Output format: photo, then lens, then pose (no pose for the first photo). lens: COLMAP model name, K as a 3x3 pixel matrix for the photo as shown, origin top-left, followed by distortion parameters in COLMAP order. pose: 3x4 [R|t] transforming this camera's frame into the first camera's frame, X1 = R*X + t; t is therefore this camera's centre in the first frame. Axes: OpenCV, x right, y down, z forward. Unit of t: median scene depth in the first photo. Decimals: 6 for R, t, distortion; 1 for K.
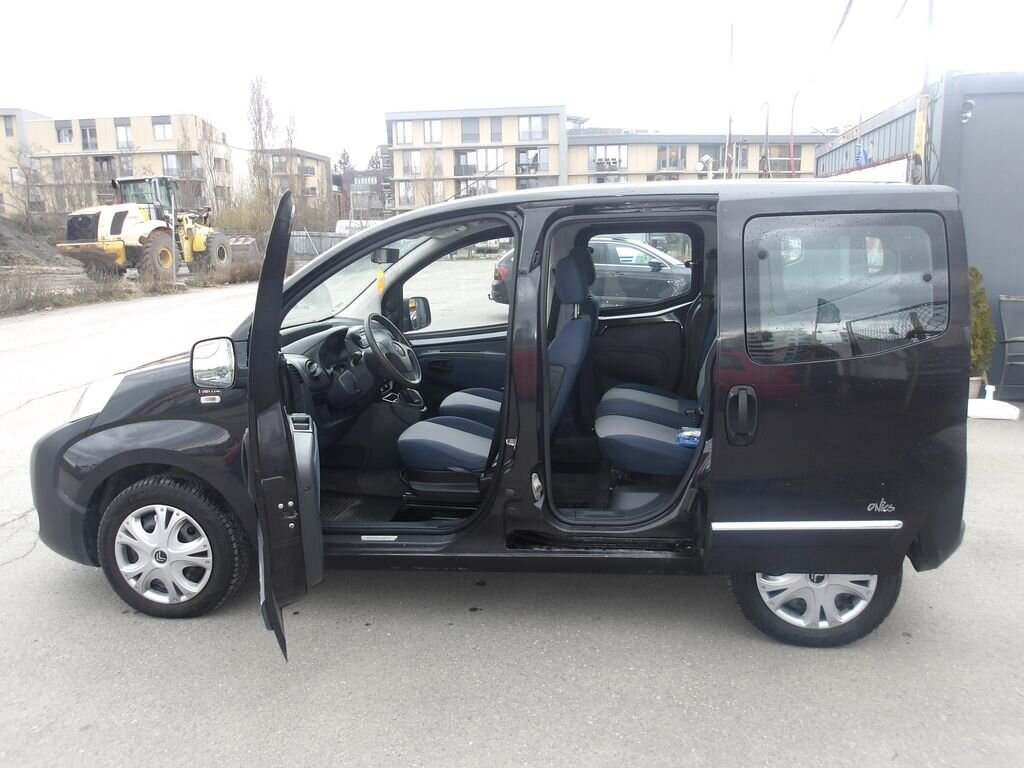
lens RADIAL K [[848.2, 0, 510.9], [0, 848.2, 389.8], [0, 0, 1]] dist [0.000105, 0.001505]
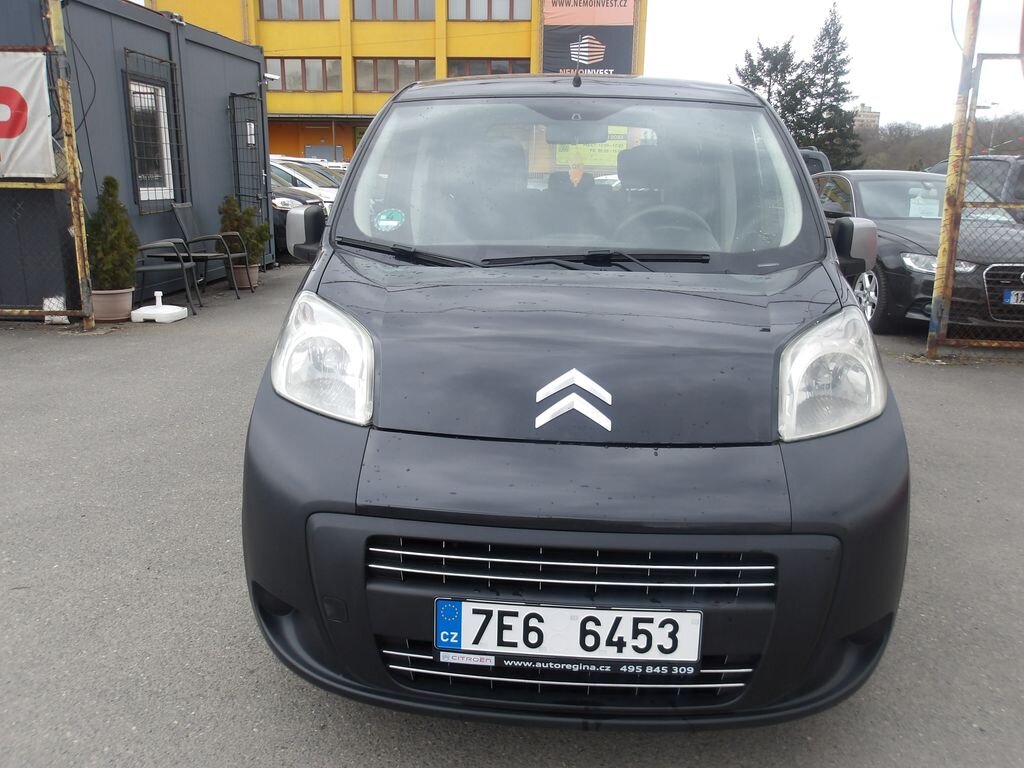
lens RADIAL K [[848.2, 0, 510.9], [0, 848.2, 389.8], [0, 0, 1]] dist [0.000105, 0.001505]
pose [[-0.045224, -0.235970, 0.970707, -1.019060], [0.162220, 0.957070, 0.240213, -0.142450], [-0.985718, 0.168332, -0.005003, 1.200649]]
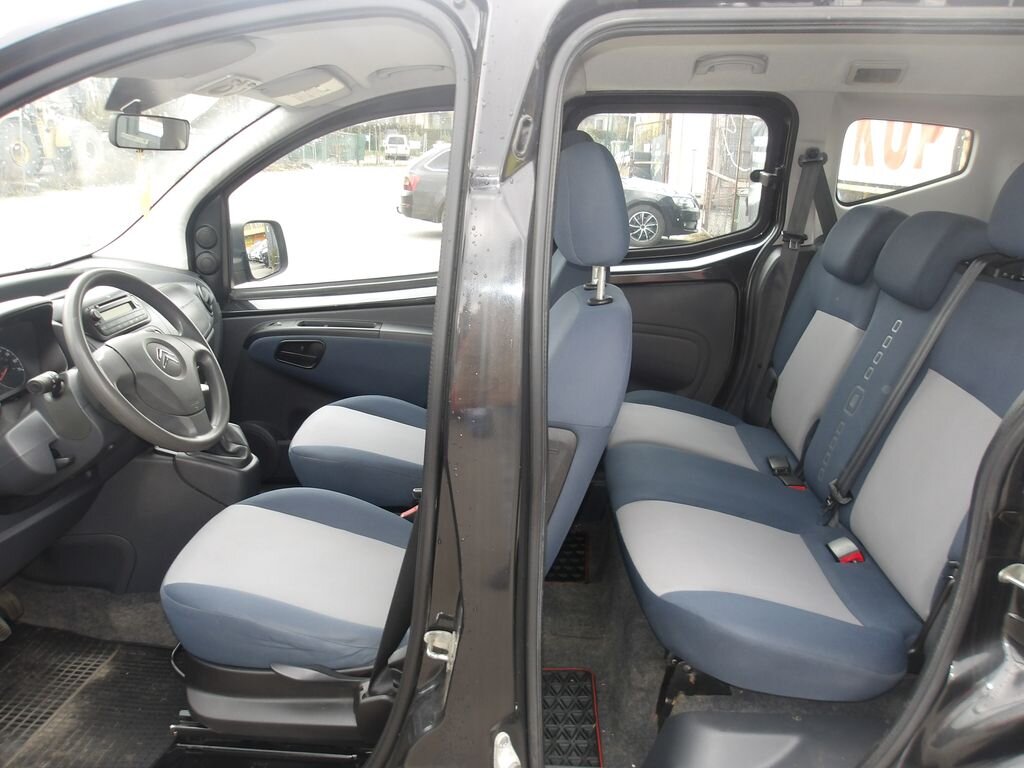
lens RADIAL K [[857.9, 0, 508.9], [0, 857.9, 387.3], [0, 0, 1]] dist [0.001992, -0.048813]
pose [[0.994676, 0.007638, 0.102773, -0.007983], [-0.017513, 0.995273, 0.095528, -0.077392], [-0.101557, -0.096819, 0.990107, 0.568798]]
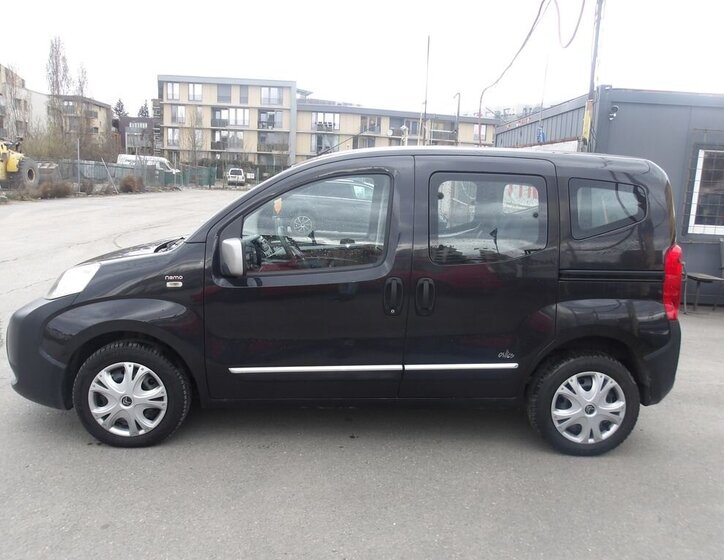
lens RADIAL K [[619.4, 0, 362.0], [0, 619.4, 280.0], [0, 0, 1]] dist [-0.000030, -0.005835]
pose [[0.982607, 0.028184, 0.183545, -0.222051], [-0.025464, 0.999528, -0.017157, 0.012681], [-0.183942, 0.012185, 0.982862, -0.028119]]
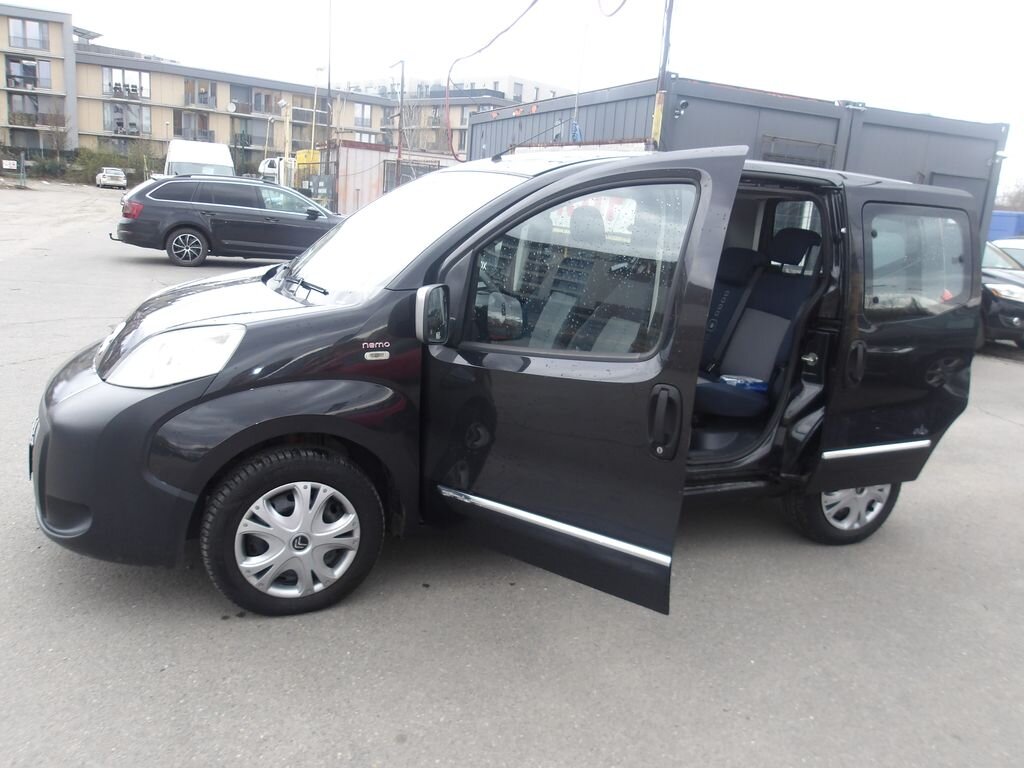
lens RADIAL K [[848.2, 0, 510.9], [0, 848.2, 389.8], [0, 0, 1]] dist [0.000105, 0.001505]
pose [[0.853933, -0.033901, 0.519277, -0.635034], [0.004112, 0.998284, 0.058412, -0.003460], [-0.520366, -0.047744, 0.852607, 0.170428]]
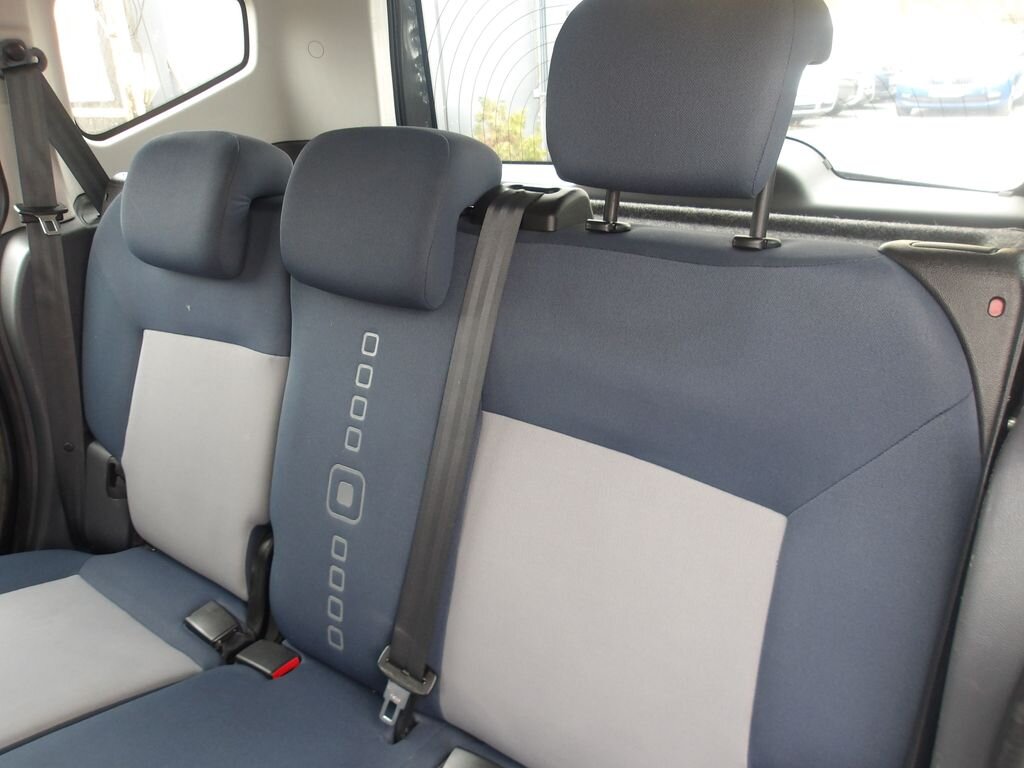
lens RADIAL K [[848.2, 0, 510.9], [0, 848.2, 389.8], [0, 0, 1]] dist [0.000105, 0.001505]
pose [[0.497823, -0.340730, 0.797543, 0.071554], [0.198519, 0.939946, 0.277653, -0.125959], [-0.844252, 0.020105, 0.535569, 0.877869]]
